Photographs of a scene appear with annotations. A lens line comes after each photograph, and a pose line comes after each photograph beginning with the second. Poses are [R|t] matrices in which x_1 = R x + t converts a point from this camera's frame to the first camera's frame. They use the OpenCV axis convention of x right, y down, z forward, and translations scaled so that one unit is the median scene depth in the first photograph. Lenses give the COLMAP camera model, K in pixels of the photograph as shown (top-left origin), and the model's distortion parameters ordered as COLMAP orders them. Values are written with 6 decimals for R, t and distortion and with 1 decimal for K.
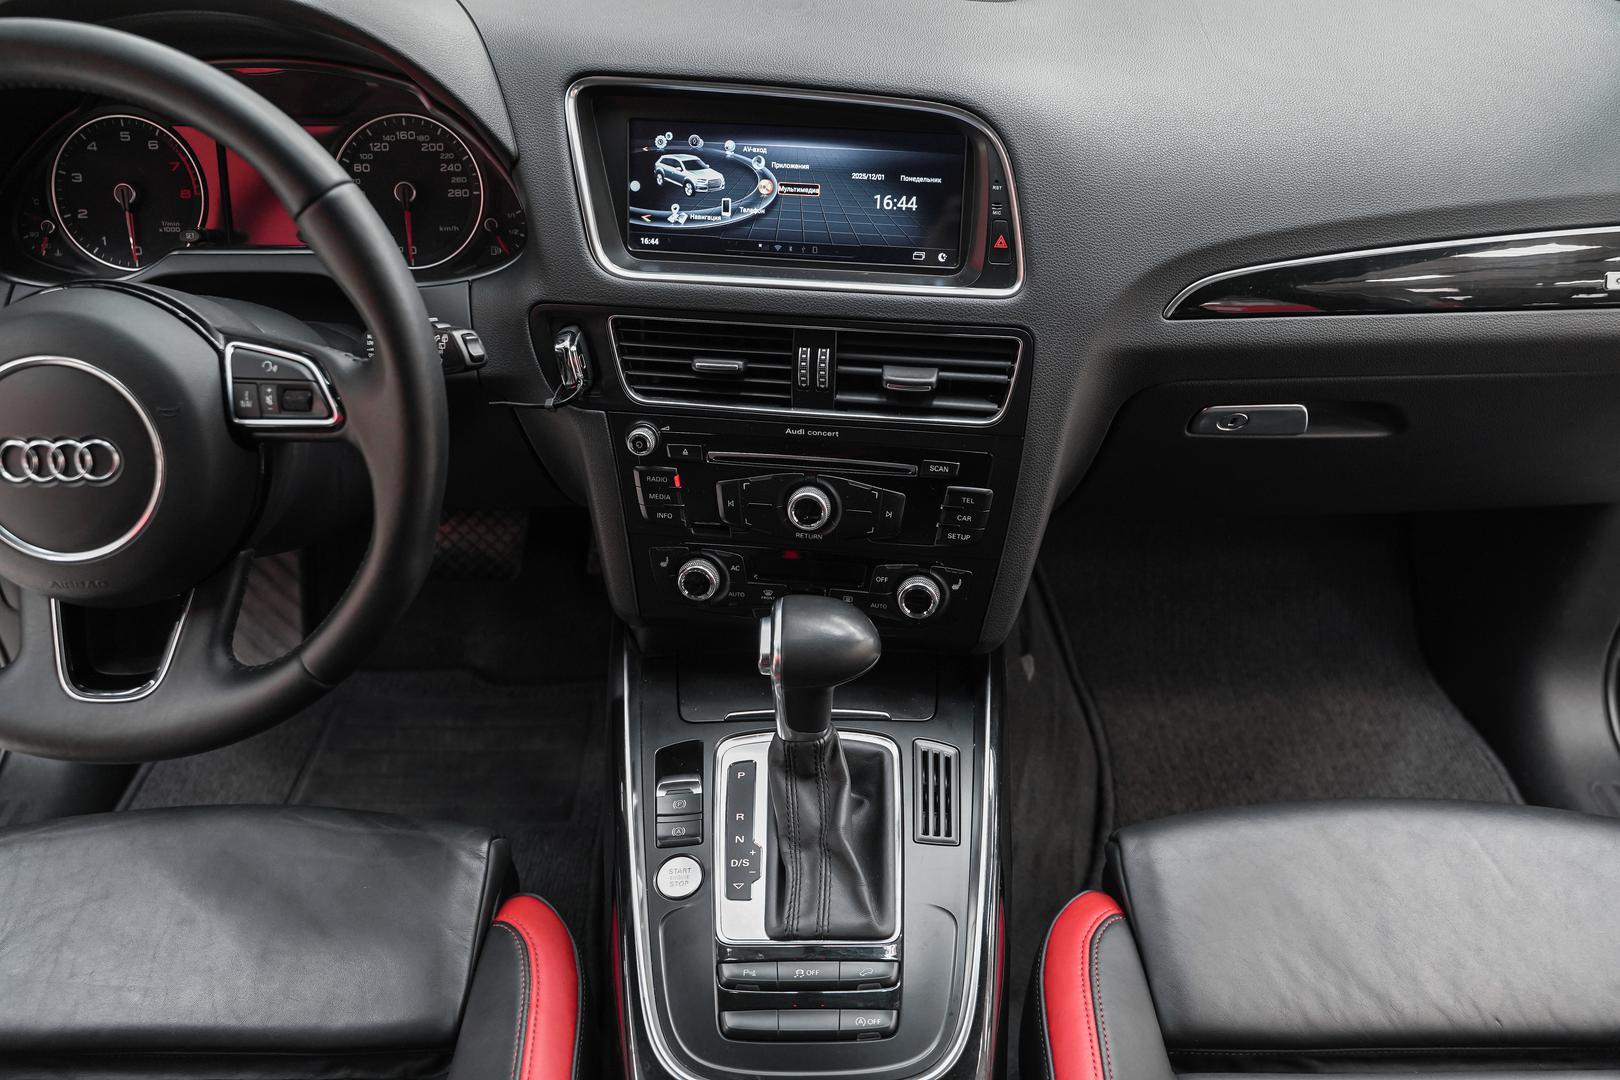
lens RADIAL K [[1293.2, 0, 810.0], [0, 1293.2, 540.0], [0, 0, 1]] dist [-0.008767, 0.008244]
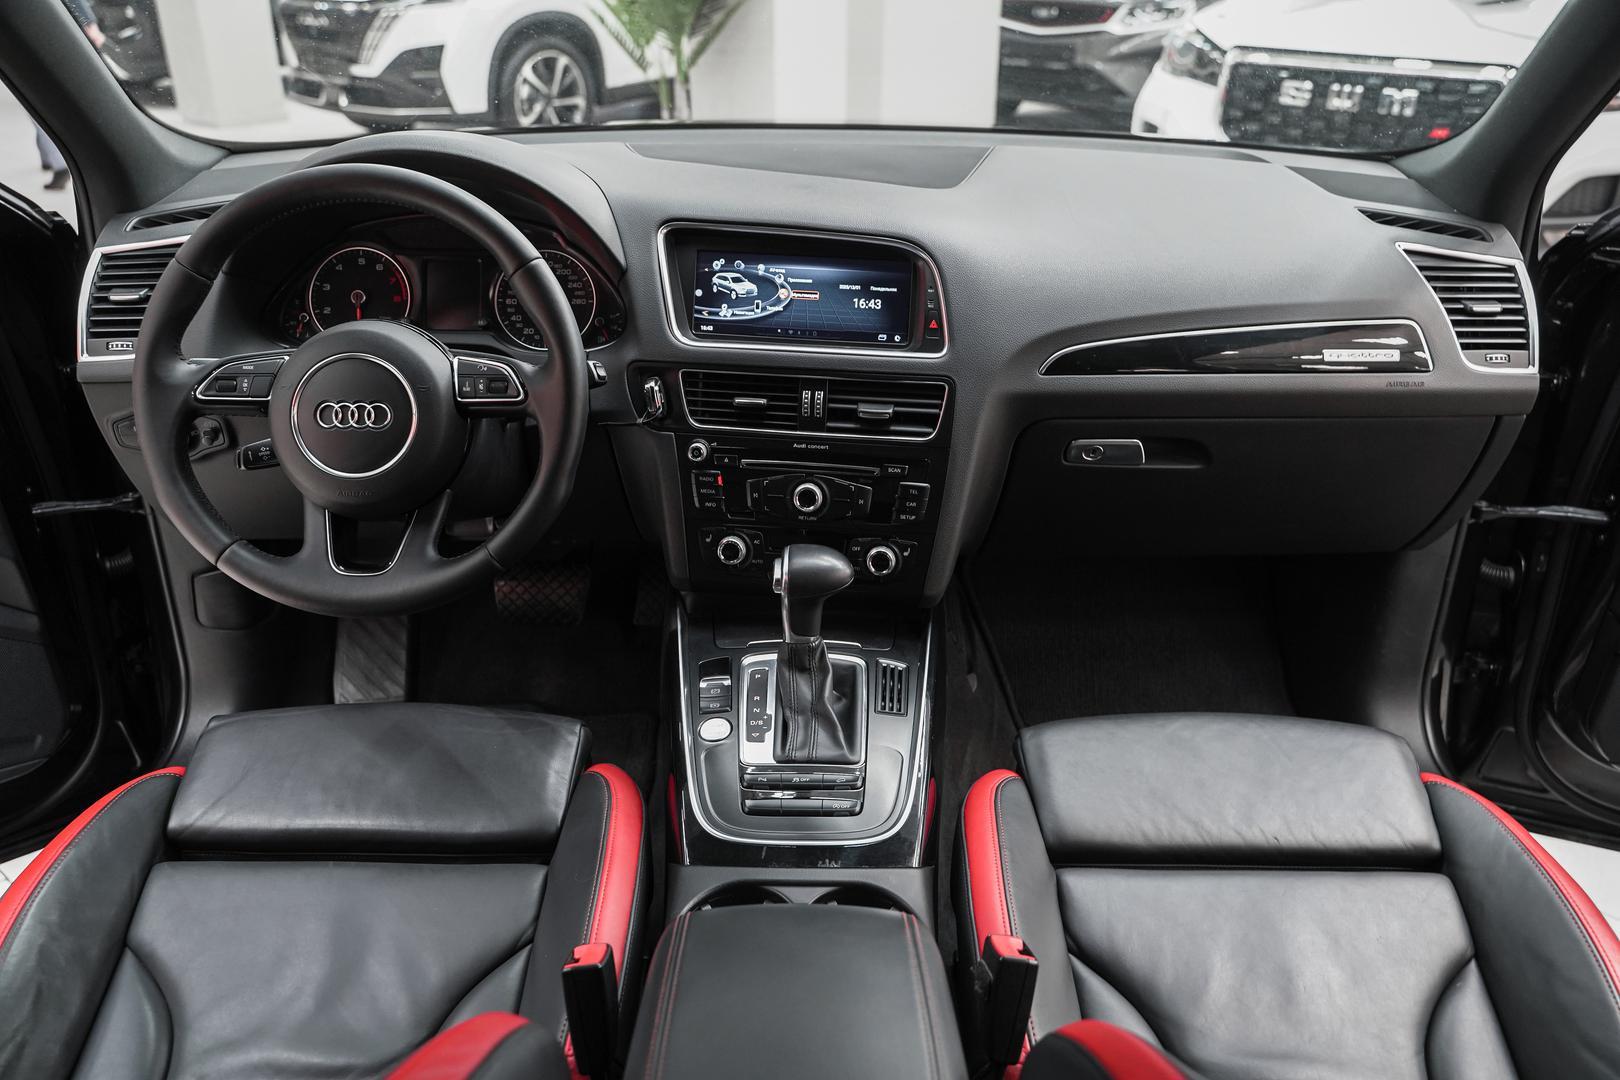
lens RADIAL K [[1293.2, 0, 810.0], [0, 1293.2, 540.0], [0, 0, 1]] dist [-0.008767, 0.008244]
pose [[0.999832, 0.018312, -0.000343, 0.003117], [-0.018039, 0.981336, -0.191453, 0.313394], [-0.003170, 0.191427, 0.981502, -0.464339]]
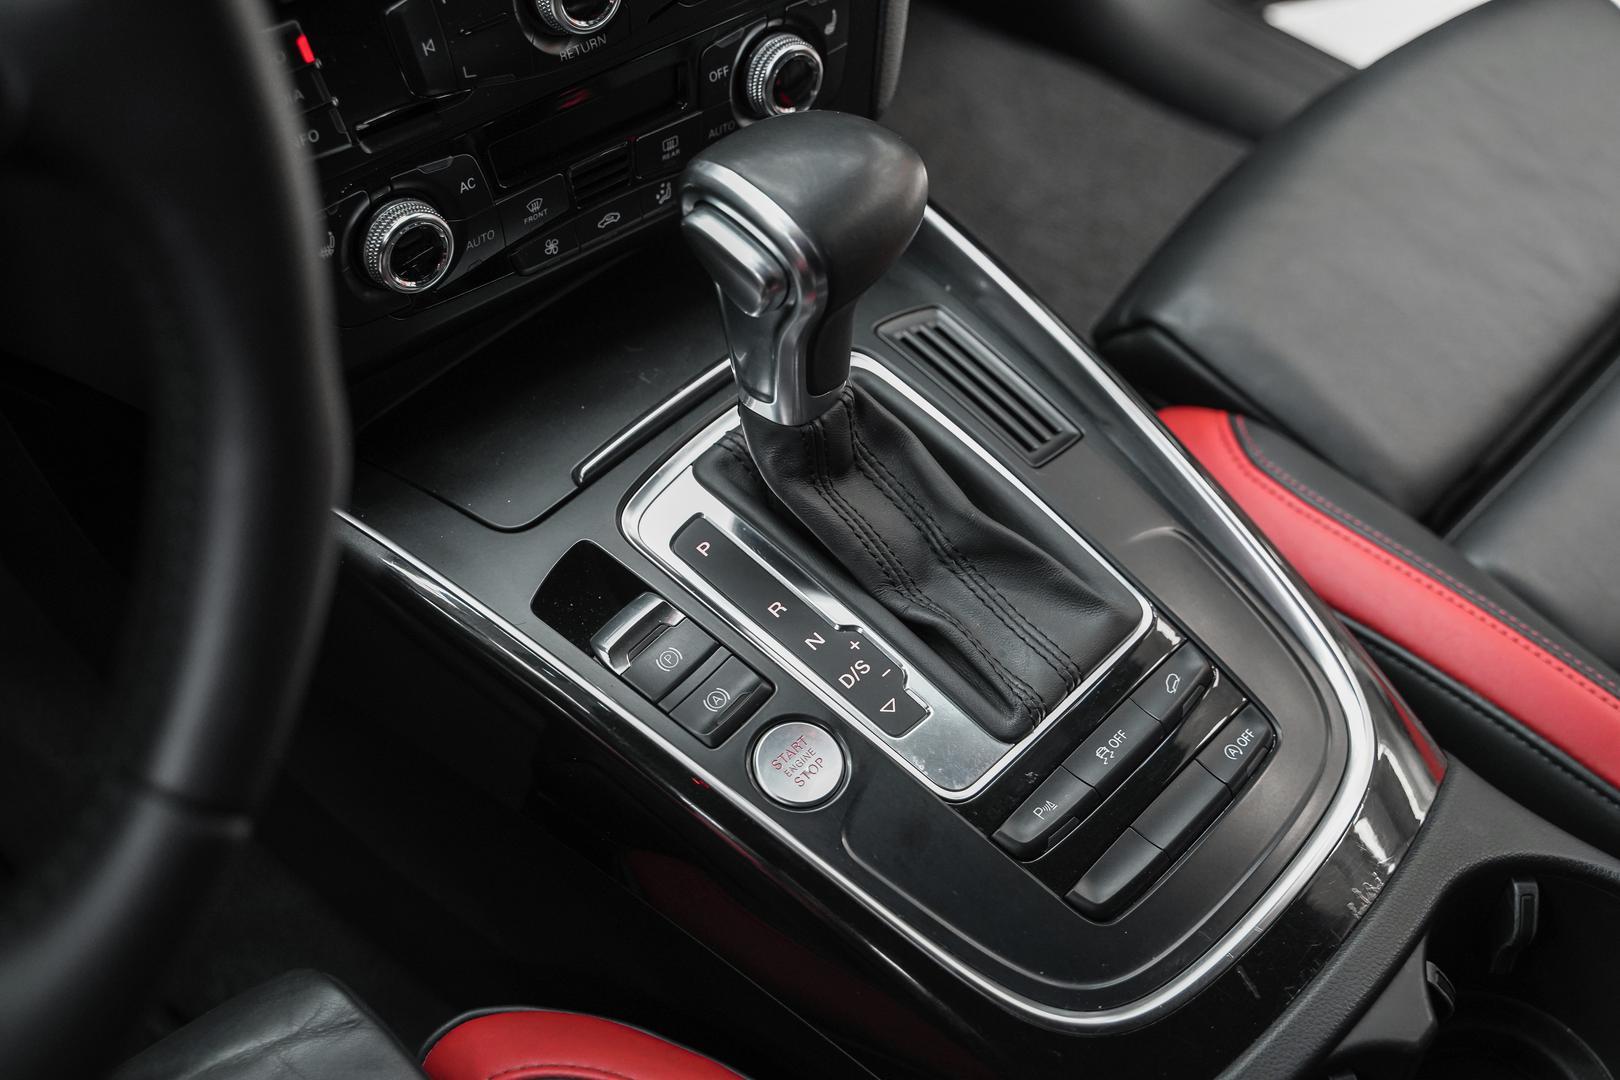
lens RADIAL K [[1988.0, 0, 810.0], [0, 1988.0, 540.0], [0, 0, 1]] dist [0.001586, 0.002380]
pose [[0.665218, -0.527160, 0.528760, -0.435471], [0.392139, 0.849313, 0.353403, -0.076613], [-0.635383, -0.027743, 0.771699, 0.390860]]
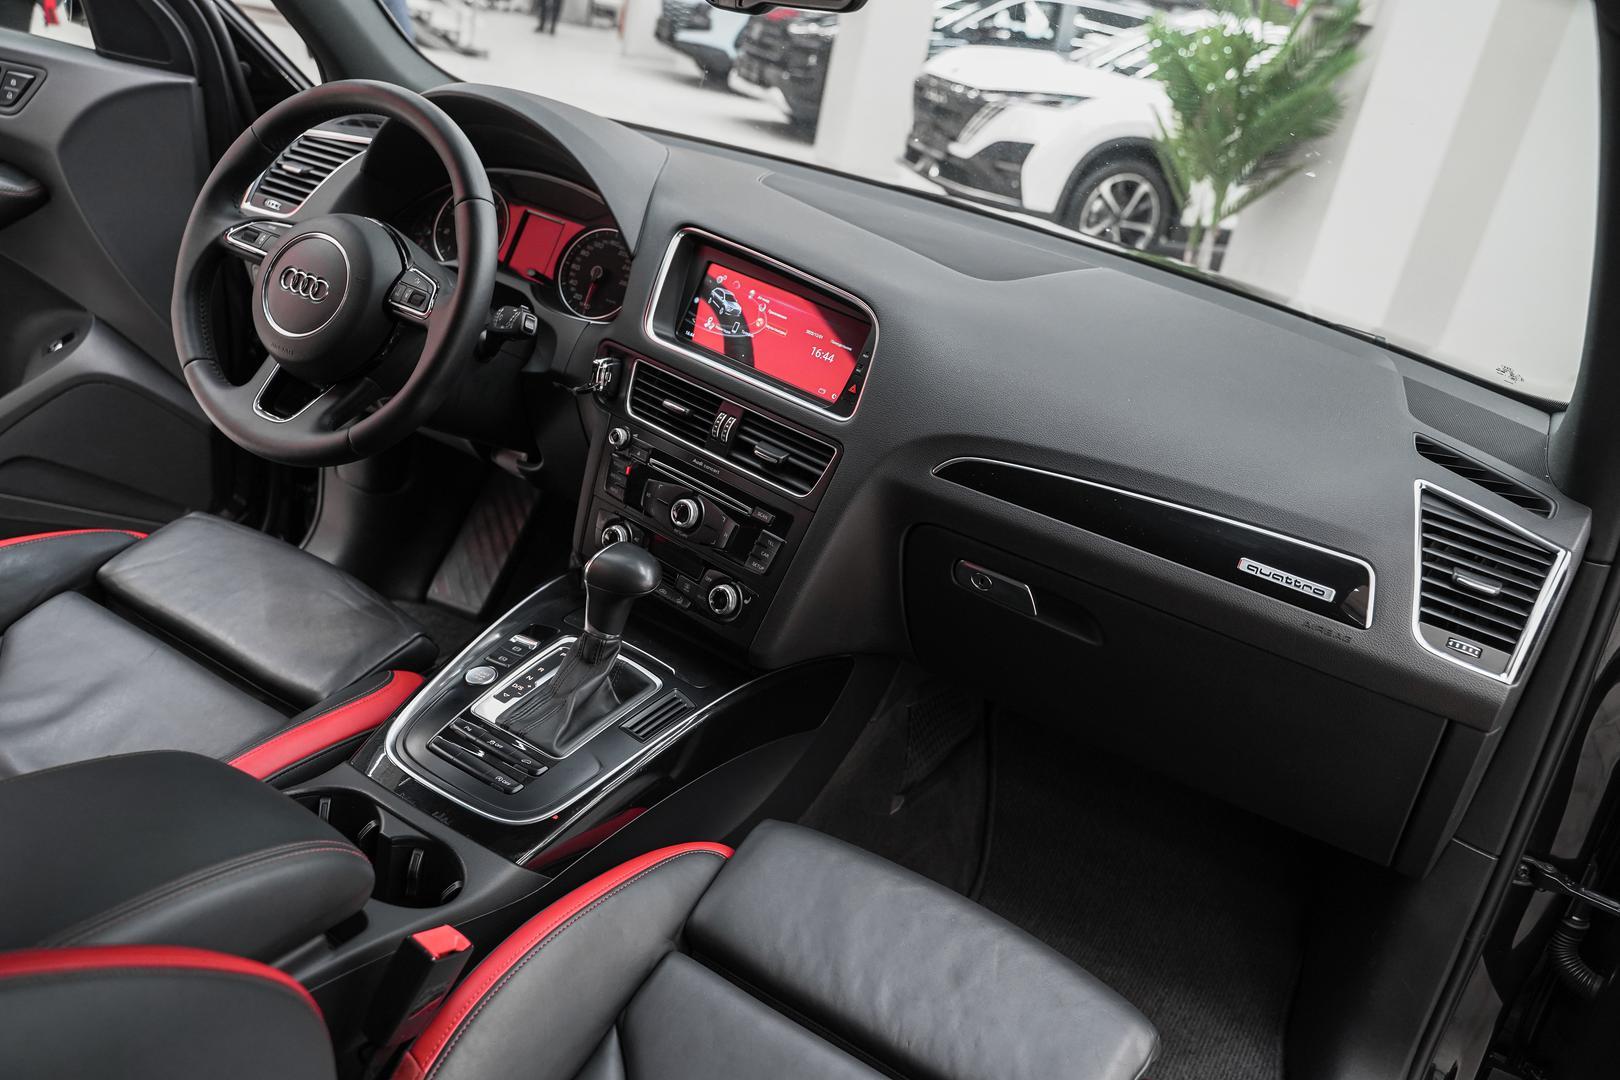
lens RADIAL K [[1293.2, 0, 810.0], [0, 1293.2, 540.0], [0, 0, 1]] dist [-0.008767, 0.008244]
pose [[0.843237, 0.365193, -0.394445, 0.728962], [-0.459931, 0.869977, -0.177774, 0.204092], [0.278236, 0.331323, 0.901560, -0.299777]]
